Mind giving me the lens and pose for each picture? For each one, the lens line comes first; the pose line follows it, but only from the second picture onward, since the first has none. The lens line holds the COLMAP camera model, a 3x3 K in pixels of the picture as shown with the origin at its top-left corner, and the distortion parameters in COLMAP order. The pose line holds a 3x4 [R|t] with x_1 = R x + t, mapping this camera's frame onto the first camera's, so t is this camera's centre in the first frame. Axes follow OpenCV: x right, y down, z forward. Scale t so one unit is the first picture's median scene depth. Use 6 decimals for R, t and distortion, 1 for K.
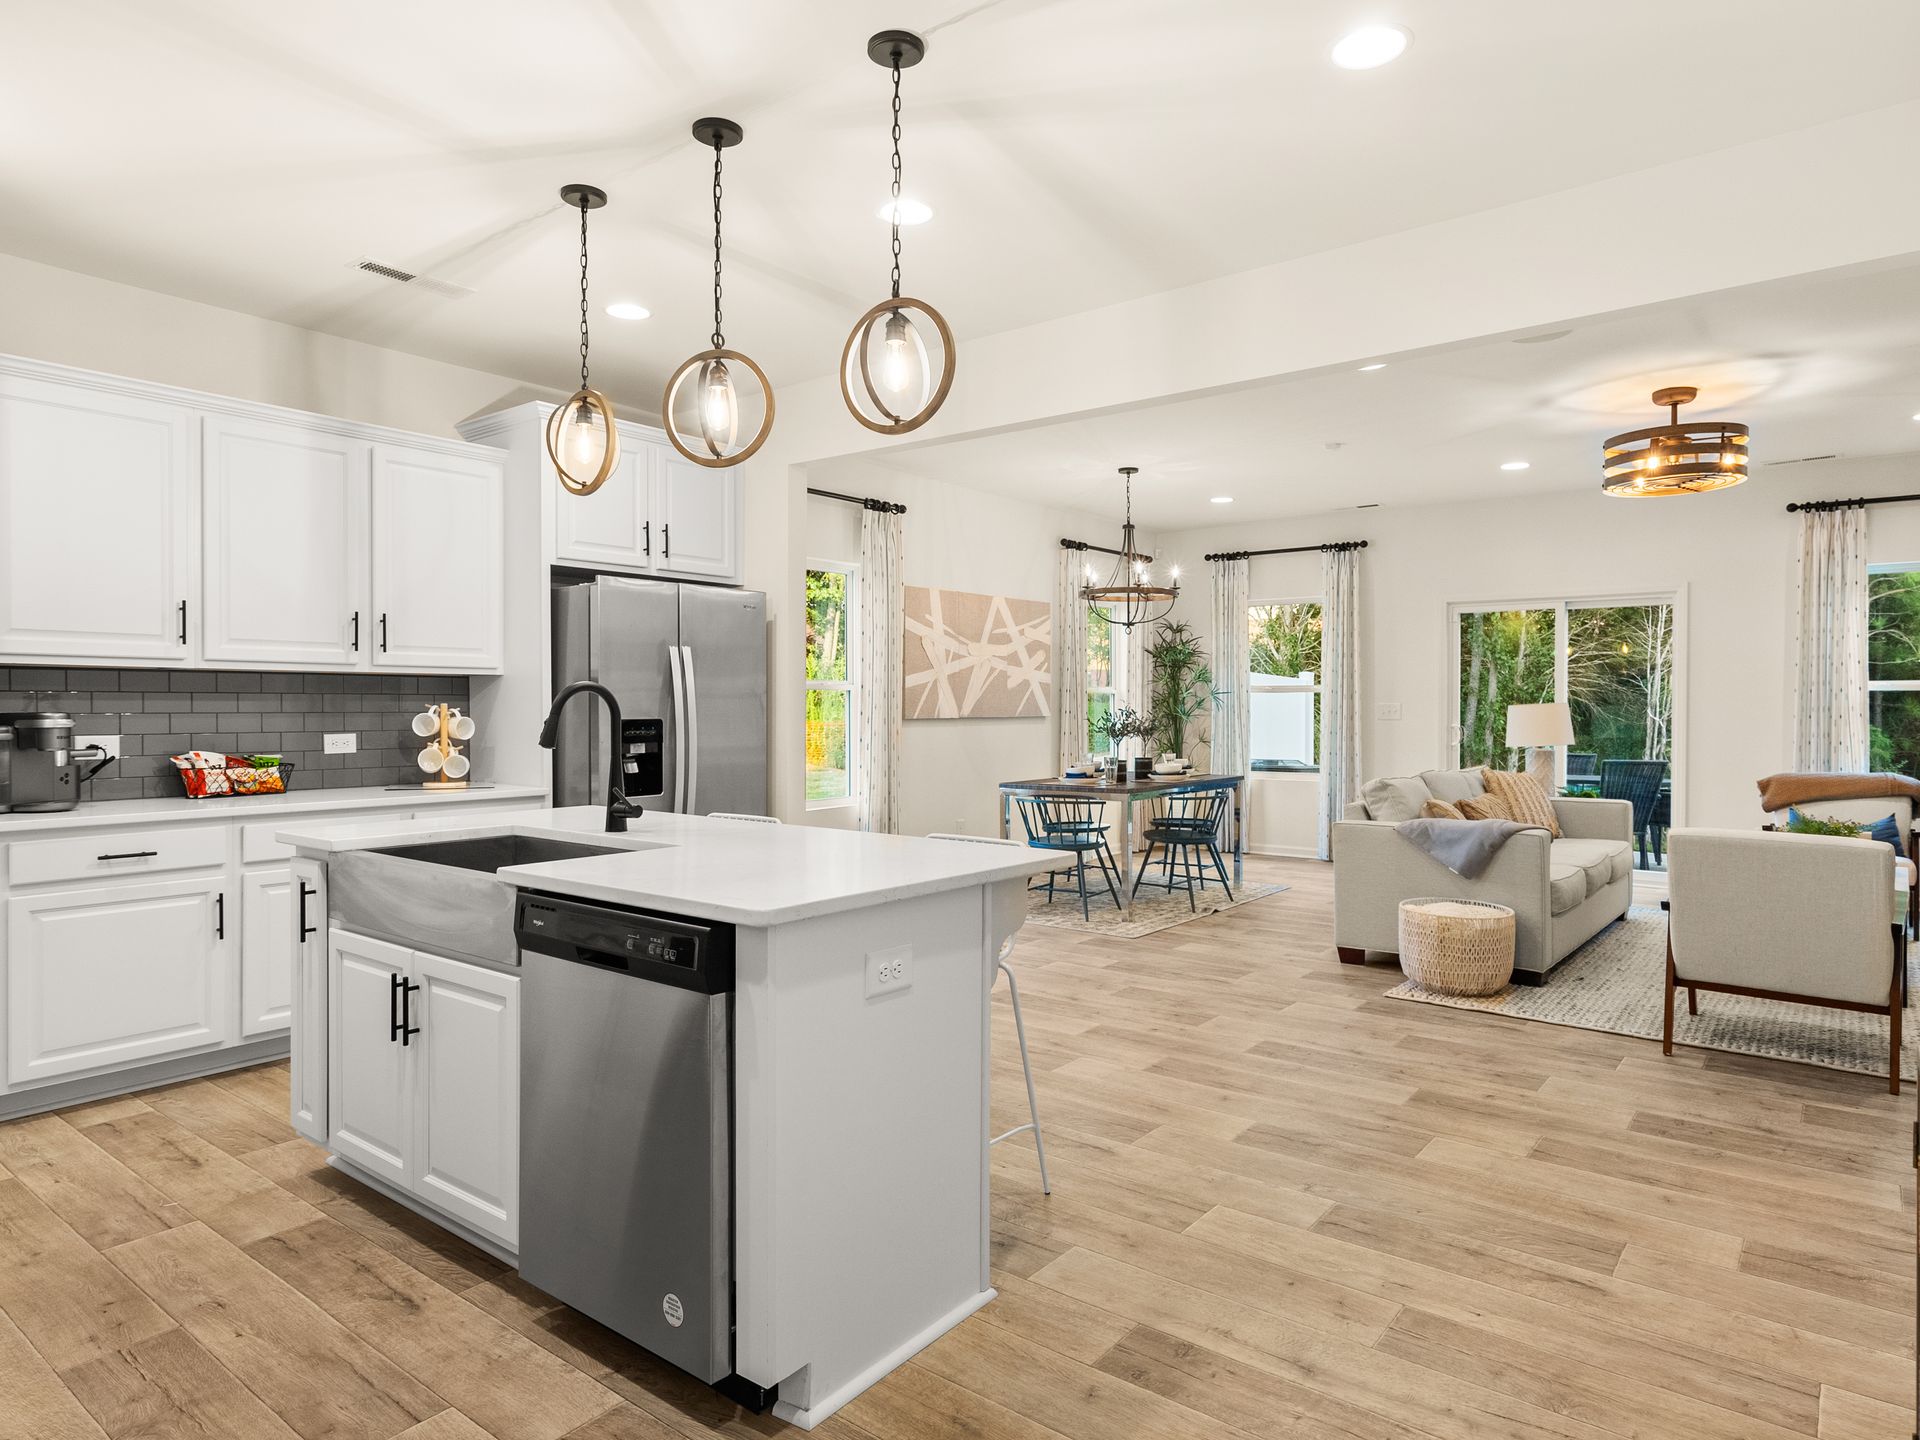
lens RADIAL K [[1157.0, 0, 956.8], [0, 1157.0, 713.1], [0, 0, 1]] dist [-0.002232, -0.001119]
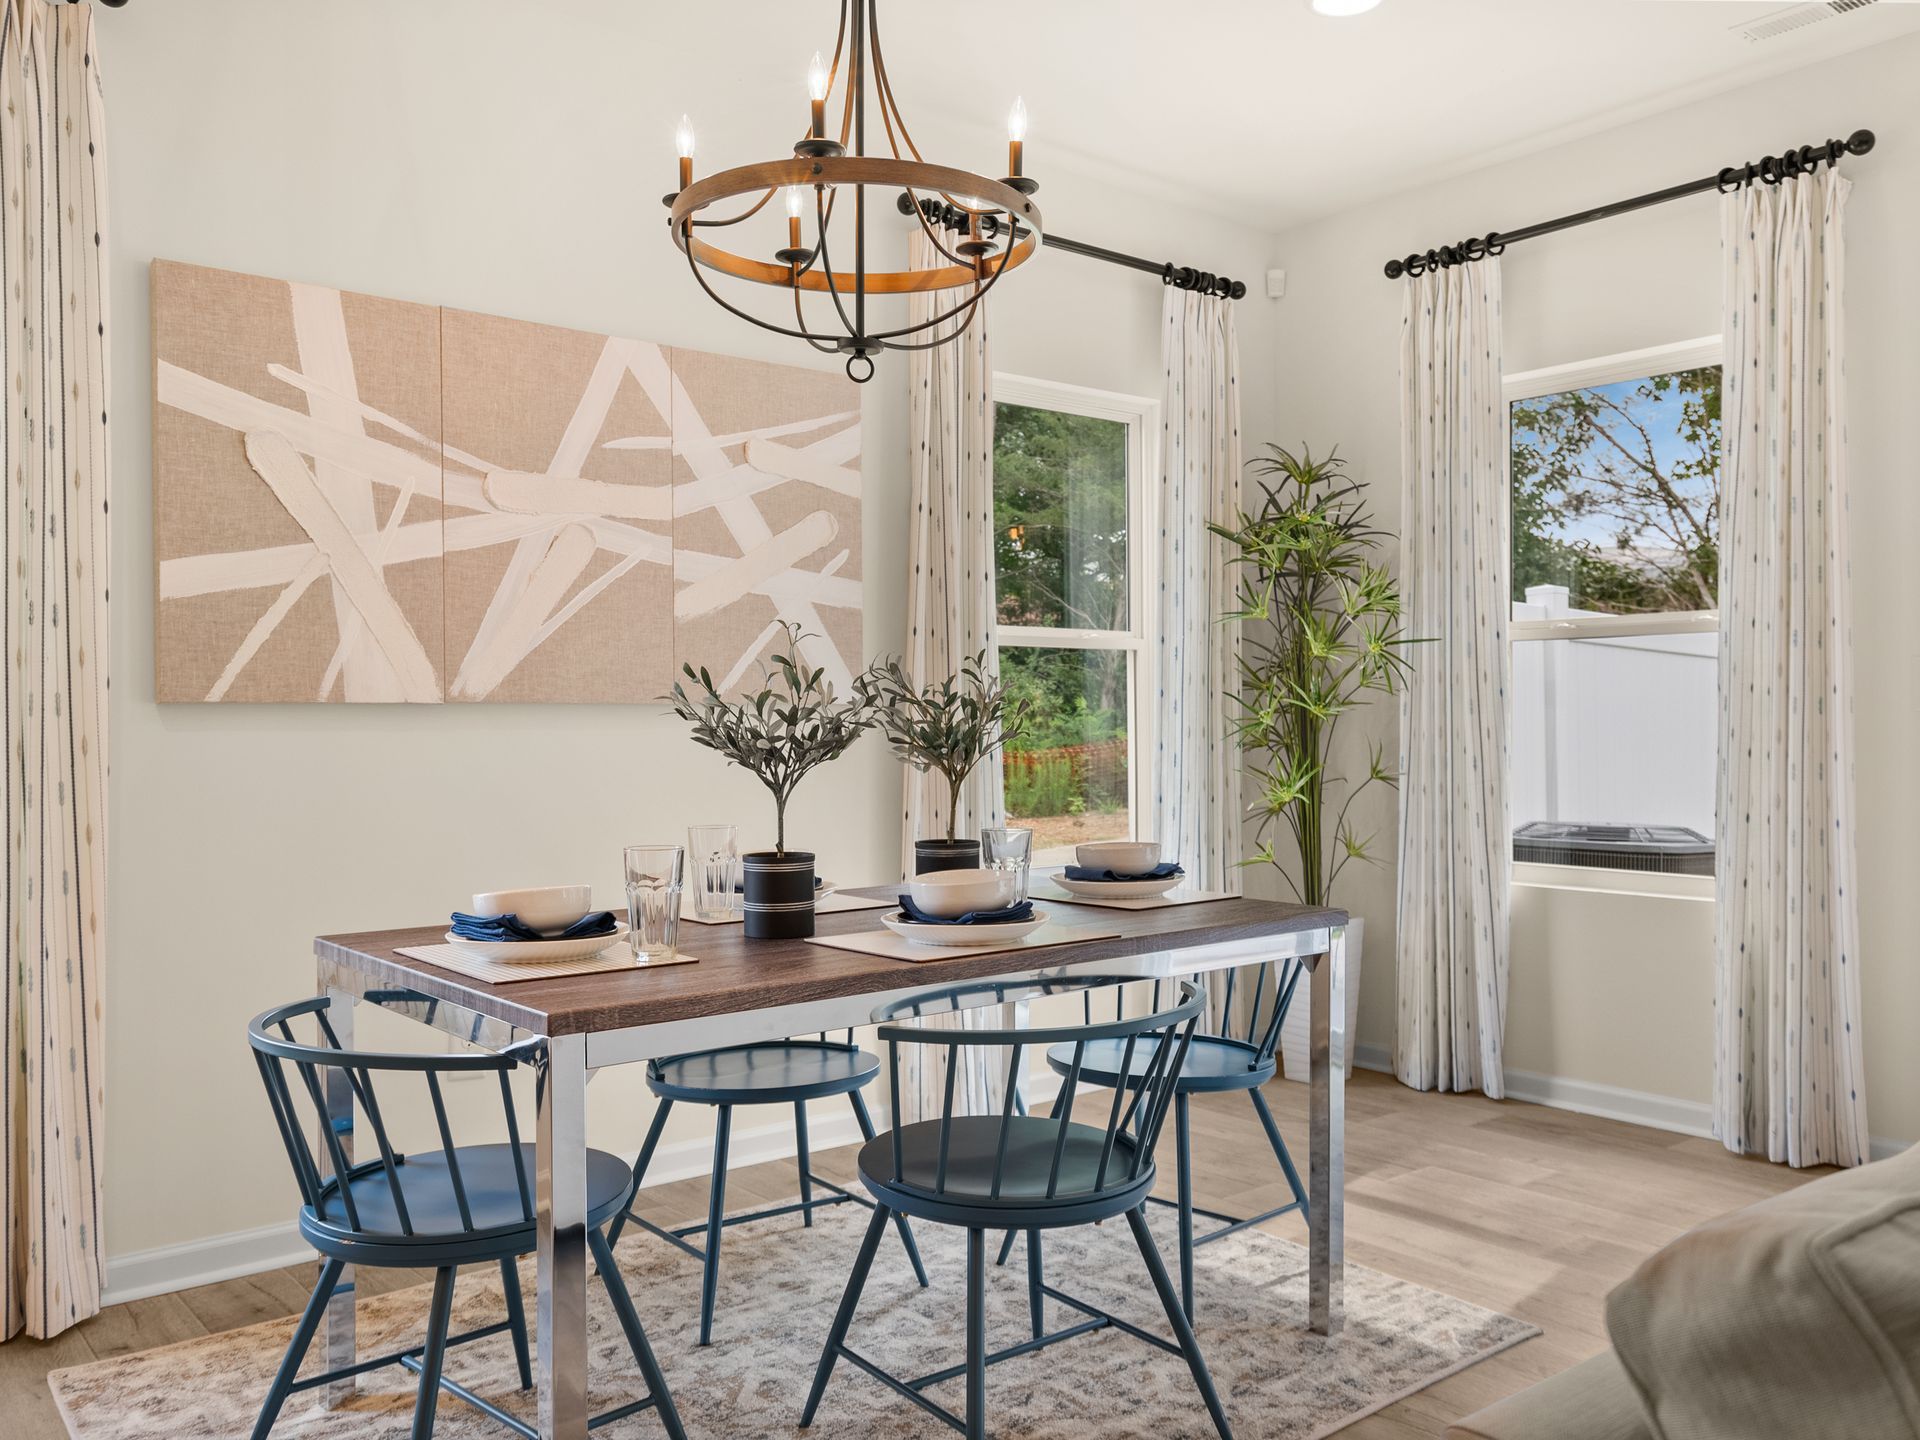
lens RADIAL K [[1555.9, 0, 970.2], [0, 1555.9, 718.8], [0, 0, 1]] dist [0.025531, -0.004623]
pose [[0.977804, -0.006805, -0.209412, 0.219640], [0.004167, 0.999906, -0.013037, 0.013779], [0.209481, 0.011875, 0.977741, 0.576392]]
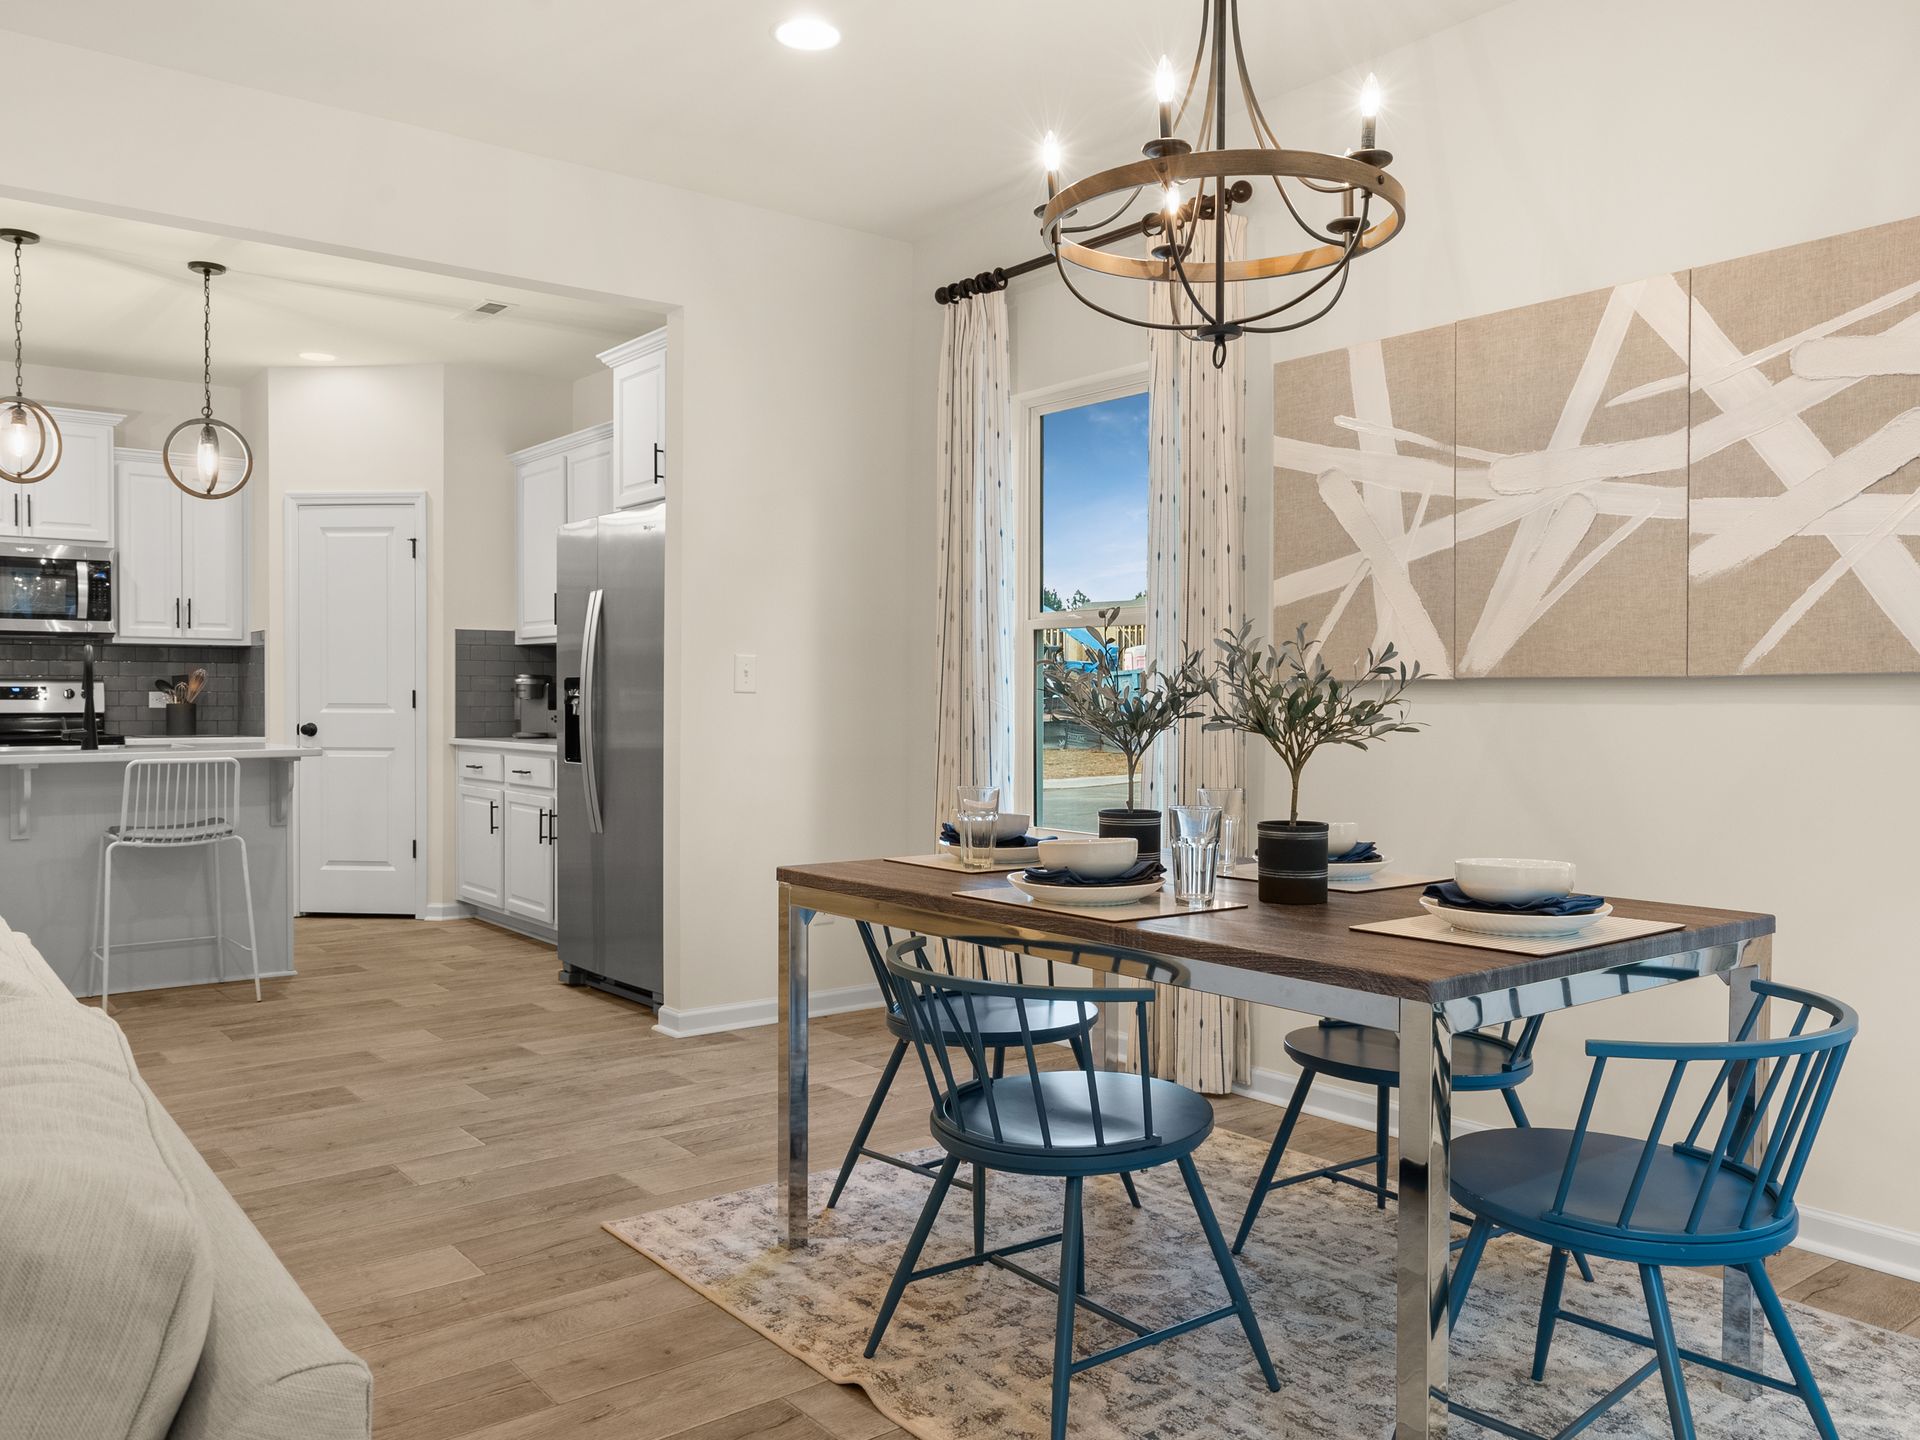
lens RADIAL K [[1461.0, 0, 966.6], [0, 1461.0, 710.4], [0, 0, 1]] dist [0.003485, -0.002931]
pose [[-0.224919, 0.003820, -0.974370, 0.443469], [-0.012363, 0.999901, 0.006774, 0.011842], [0.974299, 0.013569, -0.224849, 0.900636]]
